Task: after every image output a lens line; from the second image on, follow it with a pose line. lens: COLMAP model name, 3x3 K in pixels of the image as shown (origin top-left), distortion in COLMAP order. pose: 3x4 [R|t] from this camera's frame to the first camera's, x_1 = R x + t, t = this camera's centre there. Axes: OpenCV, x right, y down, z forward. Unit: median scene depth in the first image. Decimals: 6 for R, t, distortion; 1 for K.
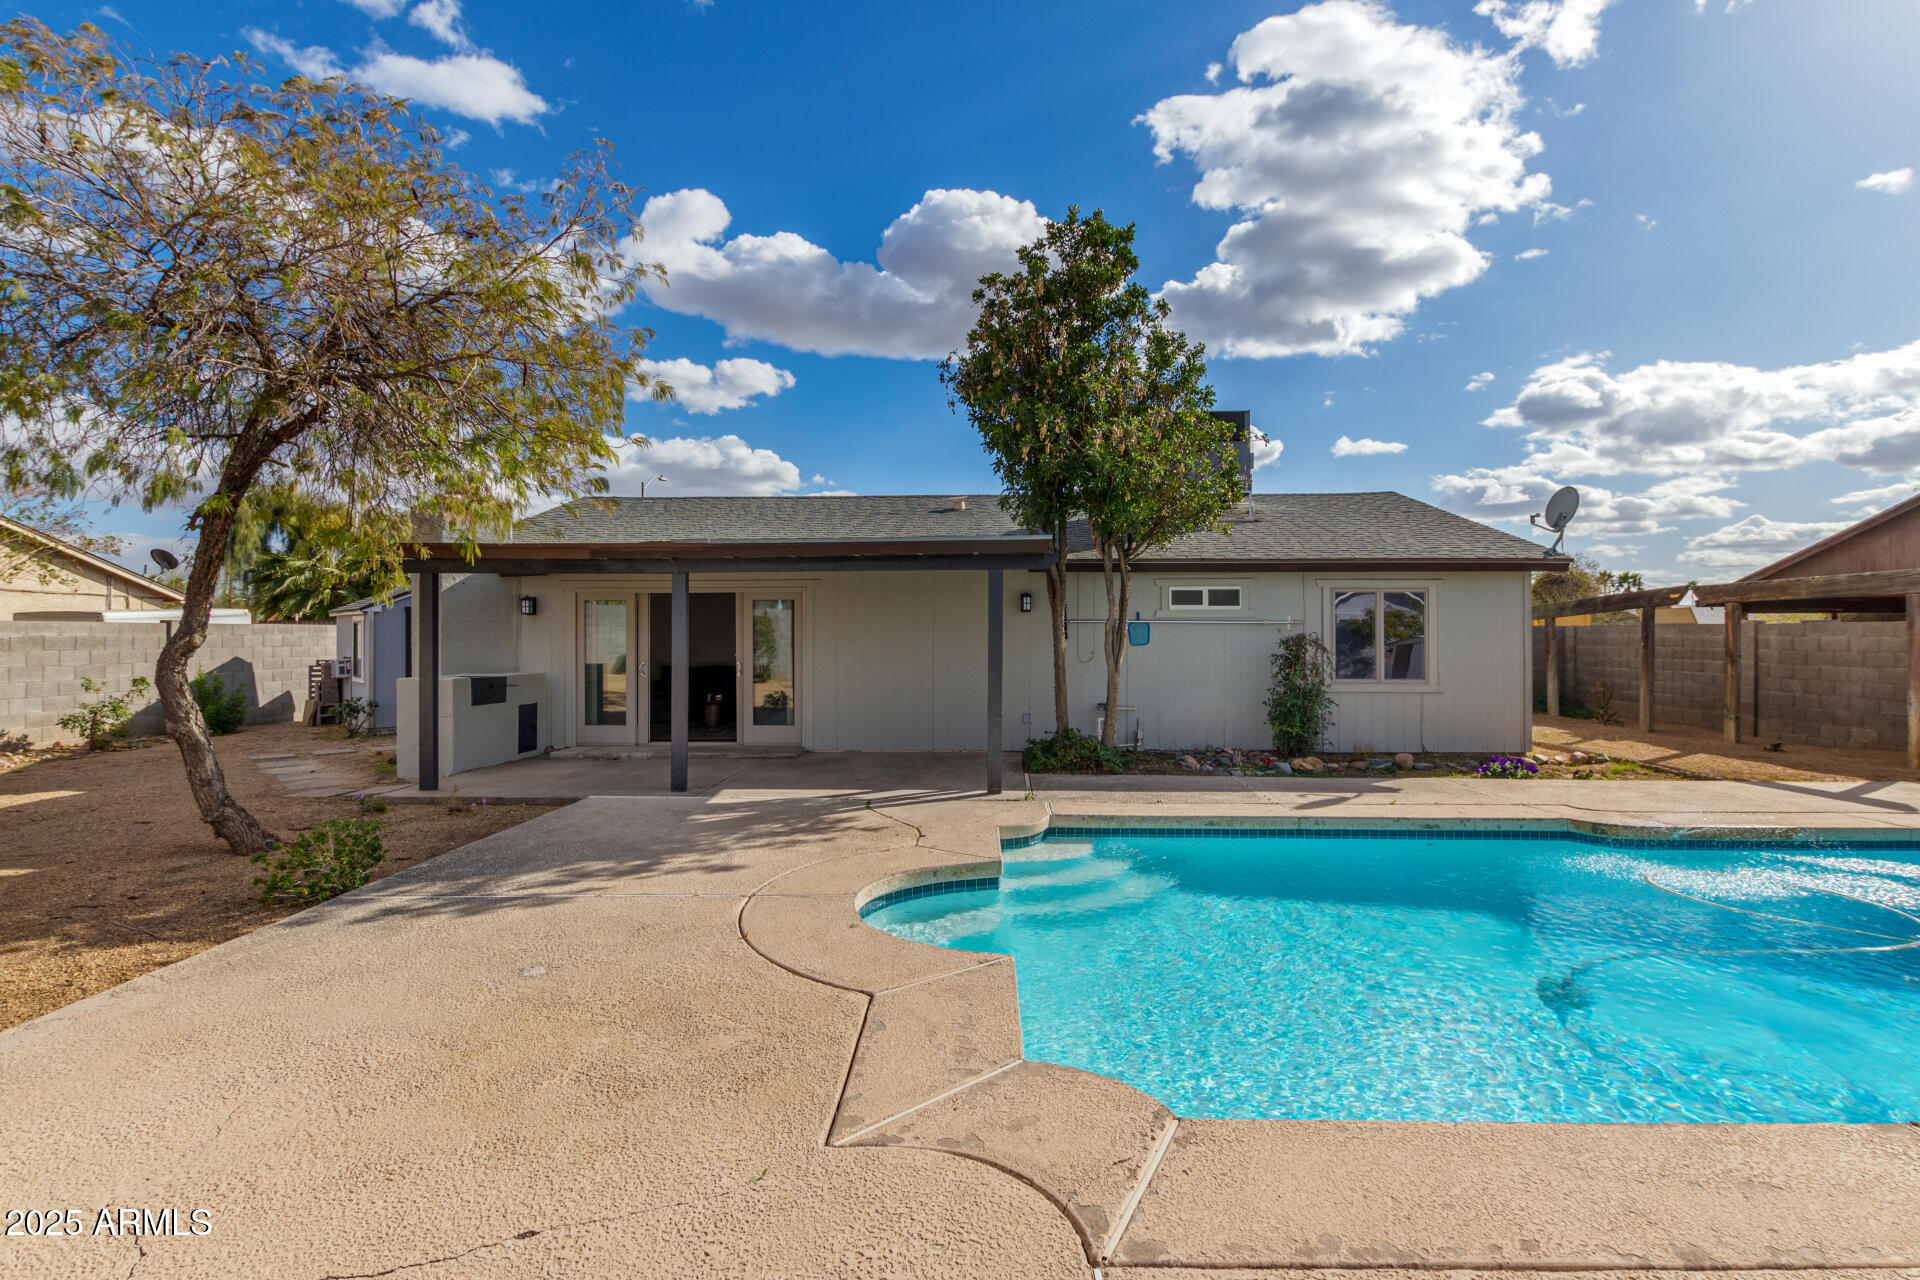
lens RADIAL K [[885.3, 0, 971.6], [0, 885.3, 648.7], [0, 0, 1]] dist [-0.000175, -0.000832]
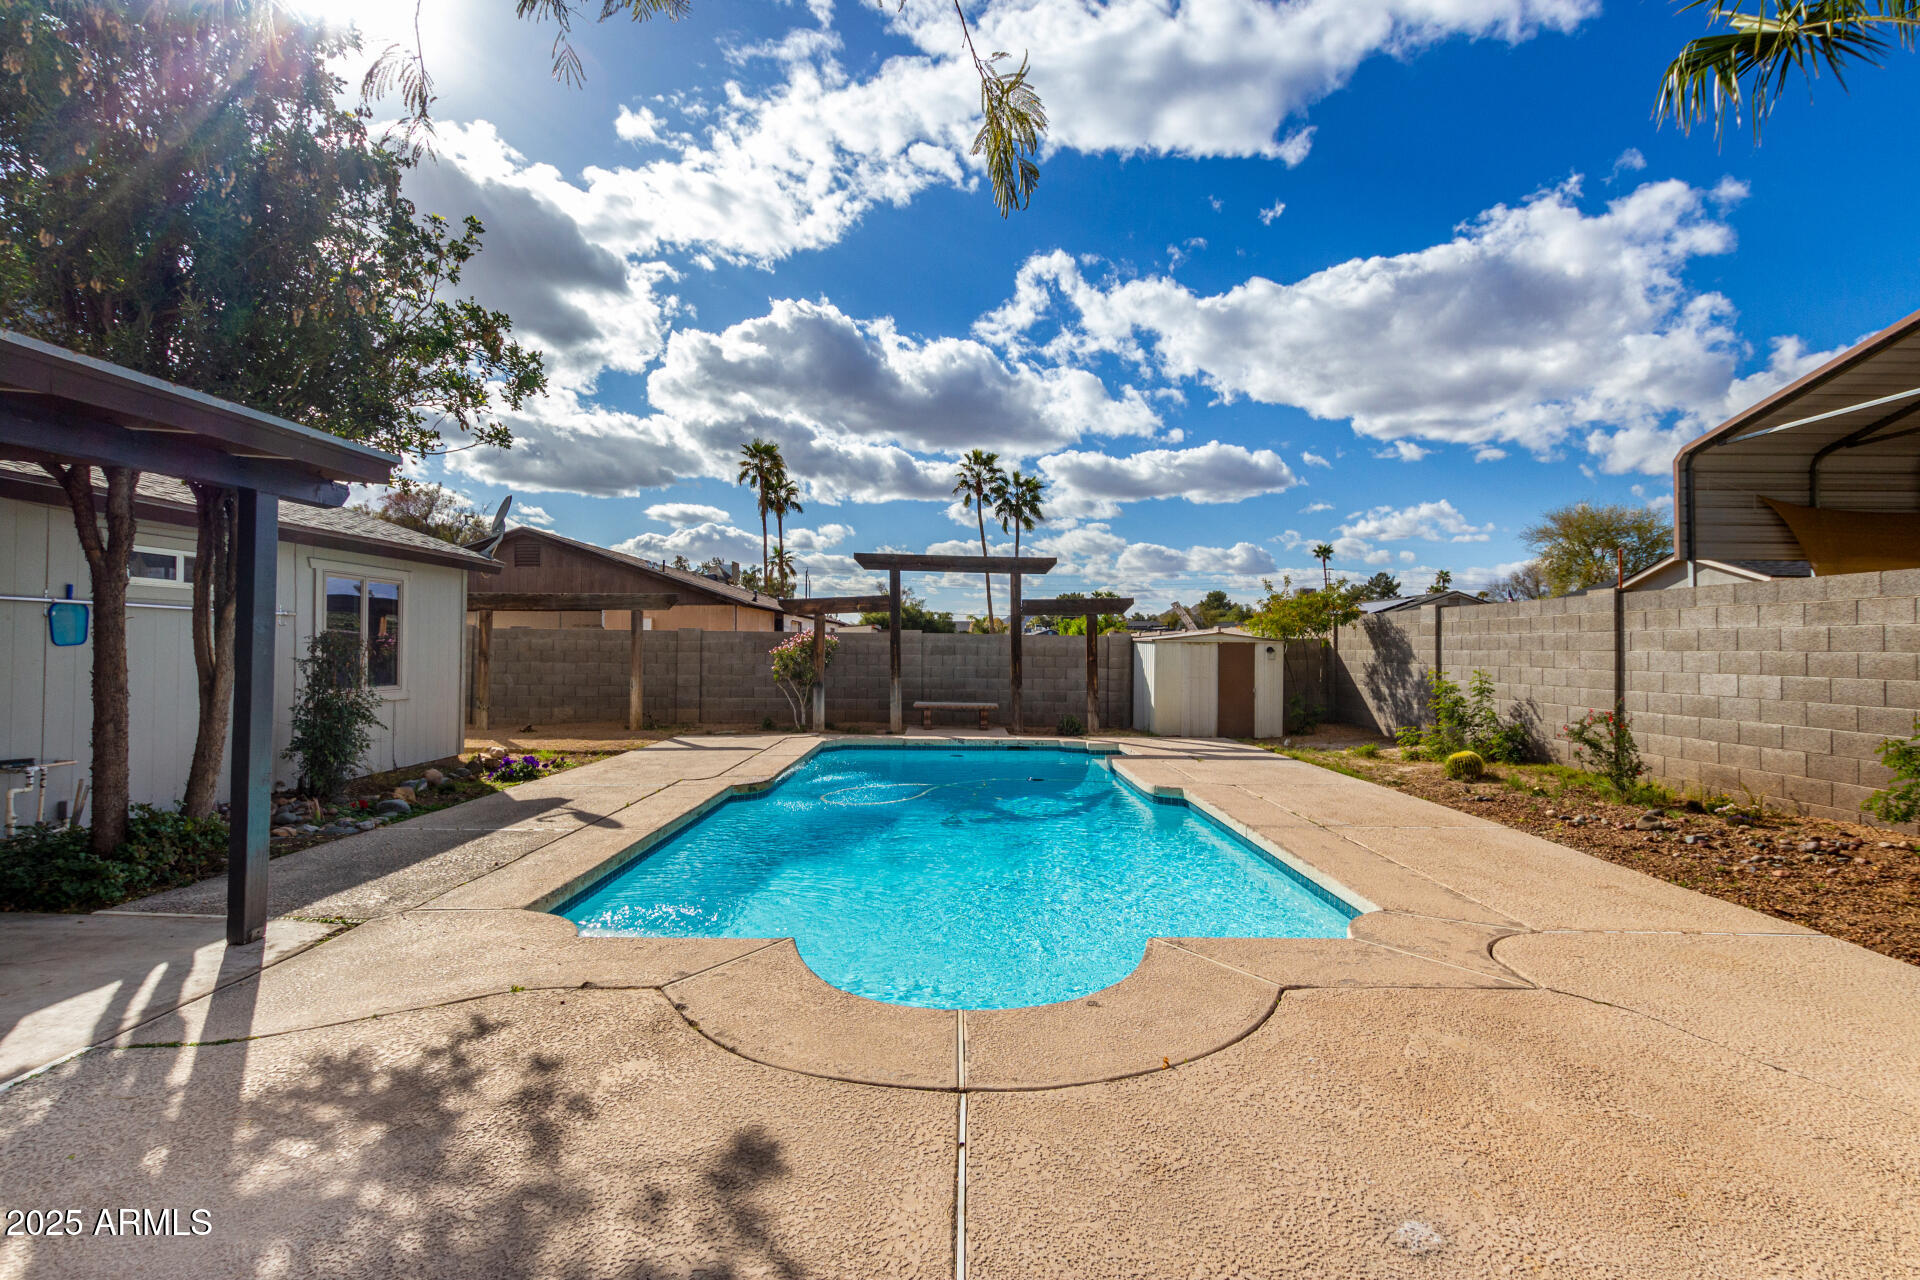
lens RADIAL K [[885.3, 0, 950.3], [0, 885.3, 630.4], [0, 0, 1]] dist [-0.000175, -0.000832]
pose [[-0.025106, 0.018427, 0.999515, -0.397951], [0.003233, 0.999826, -0.018352, -0.000703], [-0.999680, 0.002771, -0.025161, 0.497050]]
